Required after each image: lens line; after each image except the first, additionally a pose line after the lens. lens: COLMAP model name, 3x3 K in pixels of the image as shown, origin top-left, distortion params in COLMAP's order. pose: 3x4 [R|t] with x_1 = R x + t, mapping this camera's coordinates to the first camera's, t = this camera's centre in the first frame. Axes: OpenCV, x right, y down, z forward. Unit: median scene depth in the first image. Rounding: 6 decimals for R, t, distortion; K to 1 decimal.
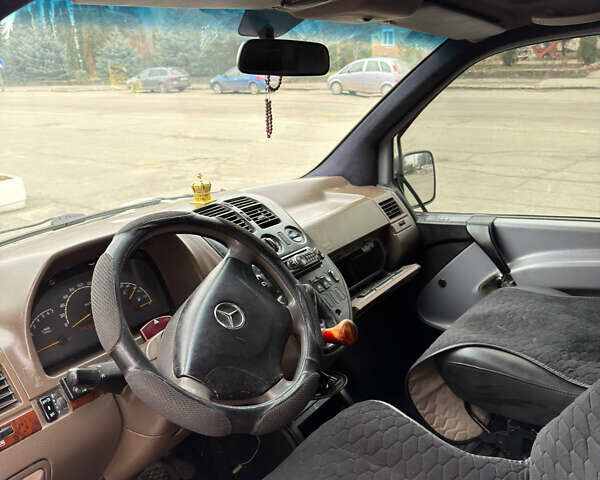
lens RADIAL K [[559.4, 0, 298.7], [0, 559.4, 237.7], [0, 0, 1]] dist [0.140787, -0.278075]
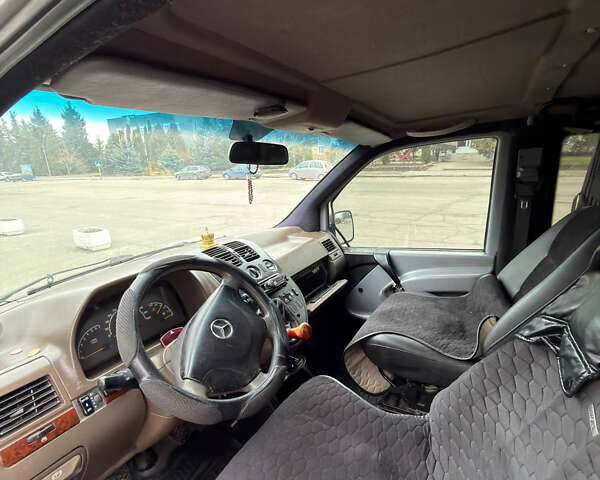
lens RADIAL K [[316.9, 0, 298.9], [0, 316.9, 239.9], [0, 0, 1]] dist [0.001563, -0.000599]
pose [[0.996733, -0.021628, 0.077818, 0.007837], [0.026349, 0.997841, -0.060164, -0.019849], [-0.076349, 0.062018, 0.995151, 0.111983]]
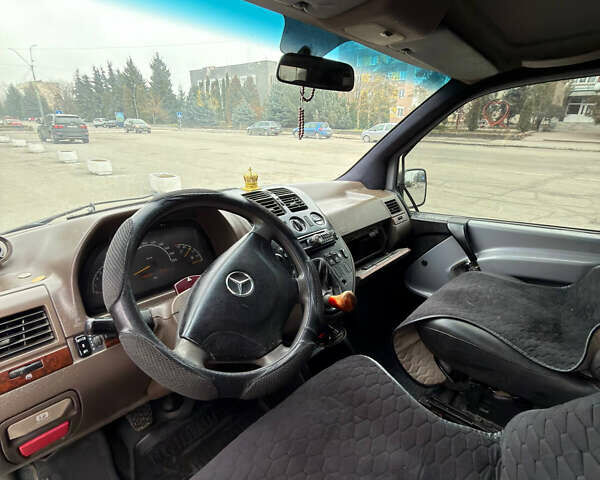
lens RADIAL K [[316.9, 0, 298.9], [0, 316.9, 239.9], [0, 0, 1]] dist [0.001563, -0.000599]
pose [[0.989758, 0.089341, -0.111342, 0.036169], [-0.082919, 0.994685, 0.061044, 0.001291], [0.116204, -0.051187, 0.991906, 0.243529]]
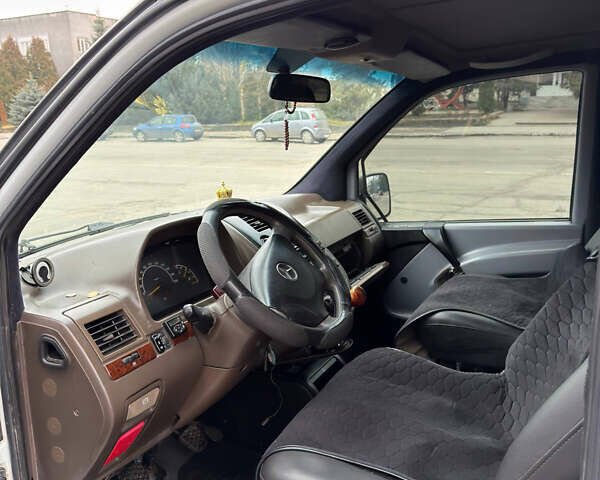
lens RADIAL K [[554.4, 0, 300.0], [0, 554.4, 240.0], [0, 0, 1]] dist [0.158488, -0.309791]
pose [[0.990098, -0.029385, 0.137267, -0.172069], [0.039790, 0.996488, -0.073679, 0.102710], [-0.134620, 0.078412, 0.987790, -0.202640]]
